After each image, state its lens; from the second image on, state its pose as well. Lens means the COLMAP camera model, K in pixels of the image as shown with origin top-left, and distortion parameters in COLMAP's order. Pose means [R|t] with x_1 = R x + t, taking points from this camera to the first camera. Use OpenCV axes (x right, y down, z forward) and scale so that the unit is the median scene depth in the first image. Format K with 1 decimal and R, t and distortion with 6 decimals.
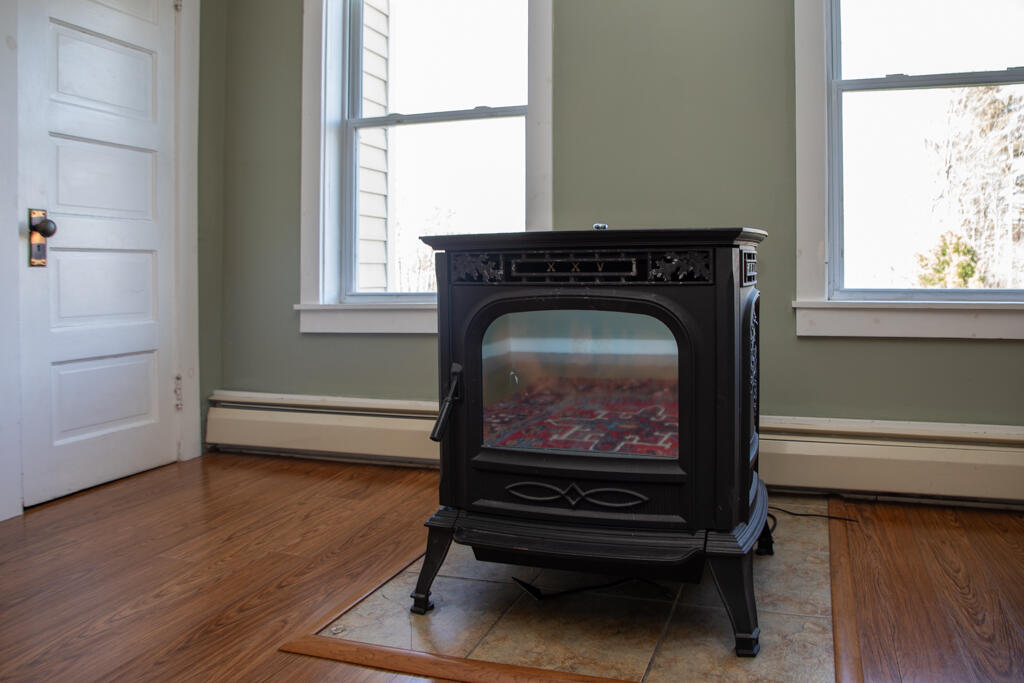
lens RADIAL K [[698.1, 0, 608.6], [0, 698.1, 293.3], [0, 0, 1]] dist [-0.032957, 0.006173]
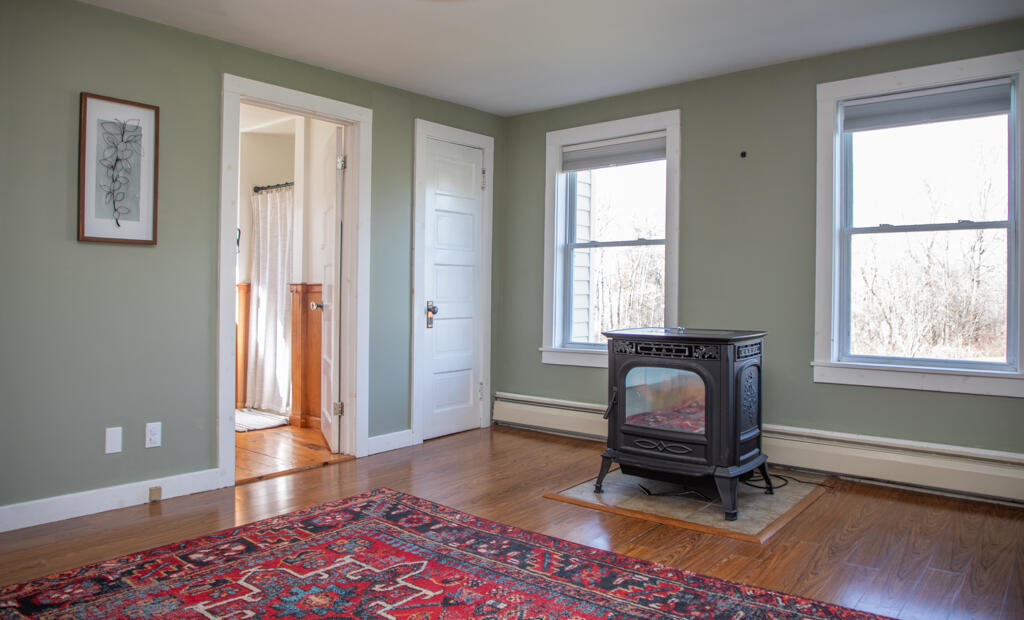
lens RADIAL K [[683.2, 0, 510.9], [0, 683.2, 285.7], [0, 0, 1]] dist [-0.059441, 0.006092]
pose [[0.911143, 0.005686, -0.412052, 0.334785], [-0.020994, 0.999247, -0.032635, -0.131131], [0.411556, 0.038385, 0.910576, -1.031211]]
